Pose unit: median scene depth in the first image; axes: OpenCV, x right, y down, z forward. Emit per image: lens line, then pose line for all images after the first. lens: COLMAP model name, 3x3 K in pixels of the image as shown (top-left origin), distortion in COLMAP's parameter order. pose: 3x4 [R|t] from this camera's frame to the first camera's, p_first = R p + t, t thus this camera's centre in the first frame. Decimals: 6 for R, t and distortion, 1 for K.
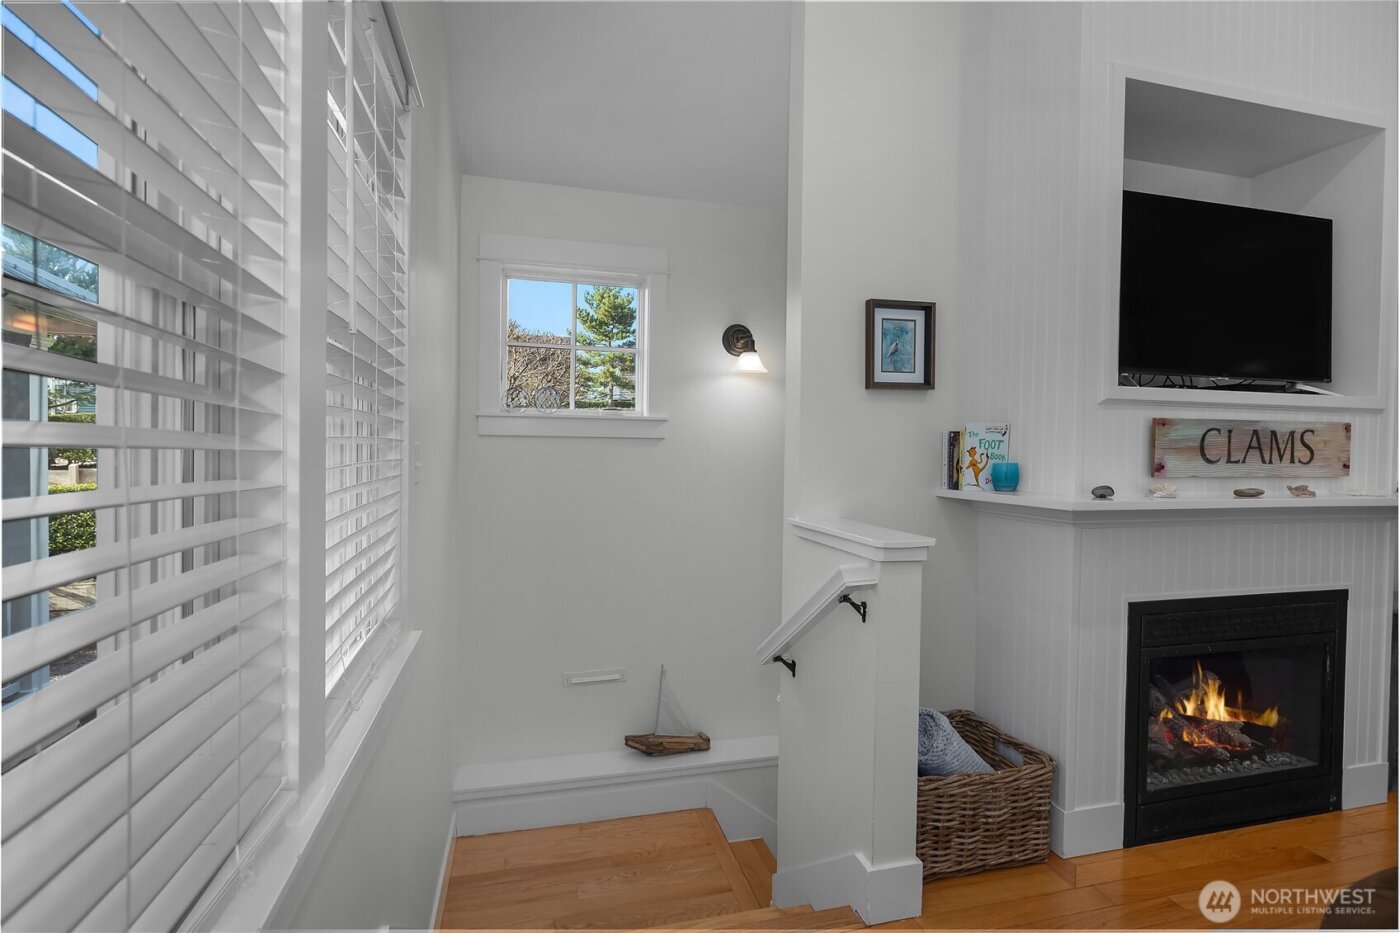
lens RADIAL K [[665.5, 0, 700.8], [0, 665.5, 462.9], [0, 0, 1]] dist [-0.003270, -0.000346]
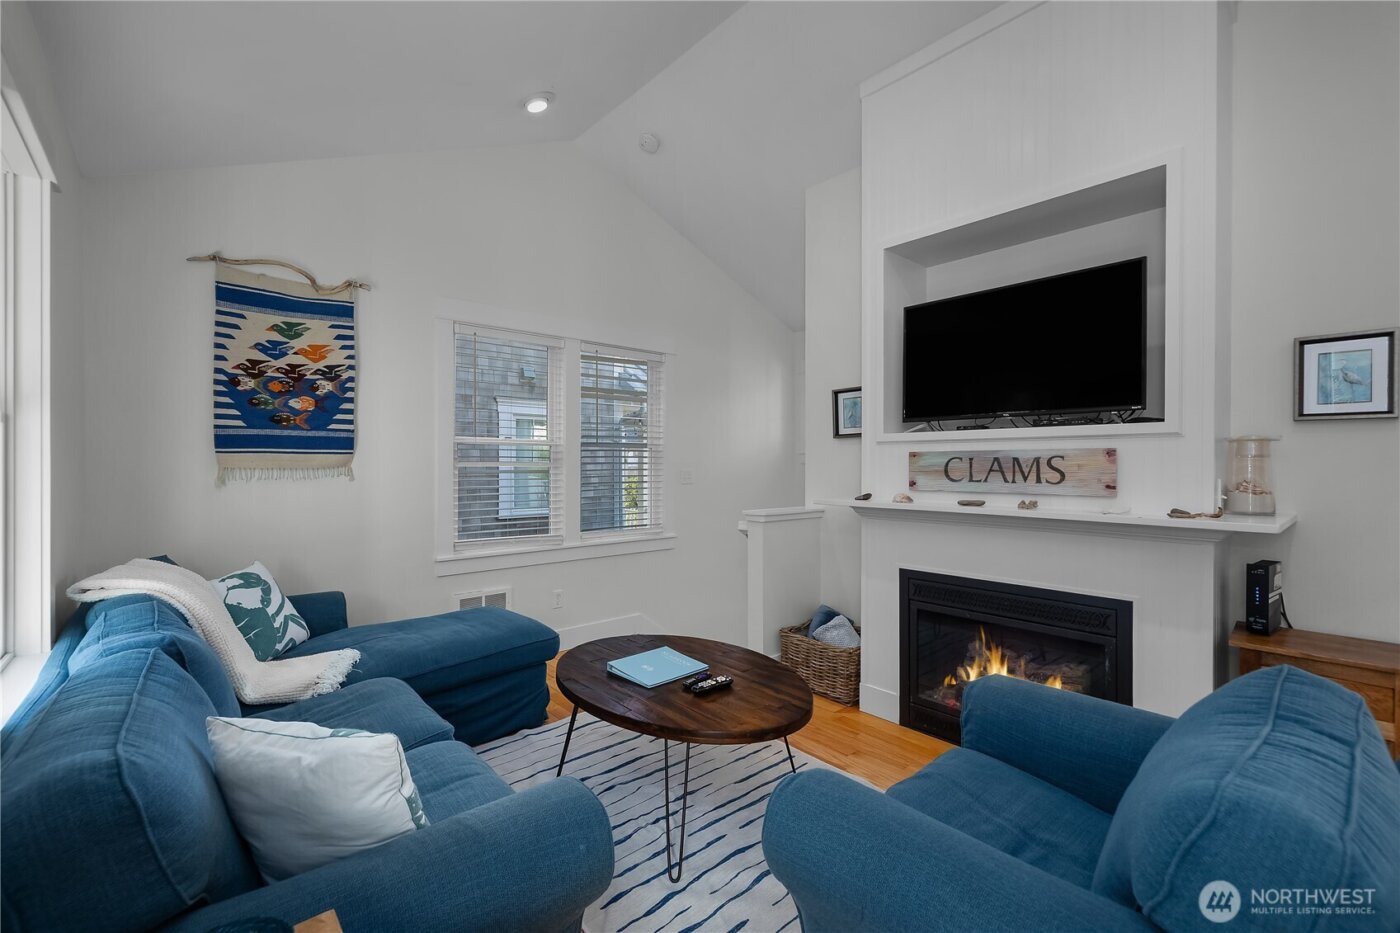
lens RADIAL K [[606.9, 0, 706.6], [0, 606.9, 462.6], [0, 0, 1]] dist [0.002498, -0.000600]
pose [[0.460019, -0.011478, -0.887835, 1.644454], [-0.013121, 0.999719, -0.019723, -0.007360], [0.887812, 0.020722, 0.459739, -0.081089]]
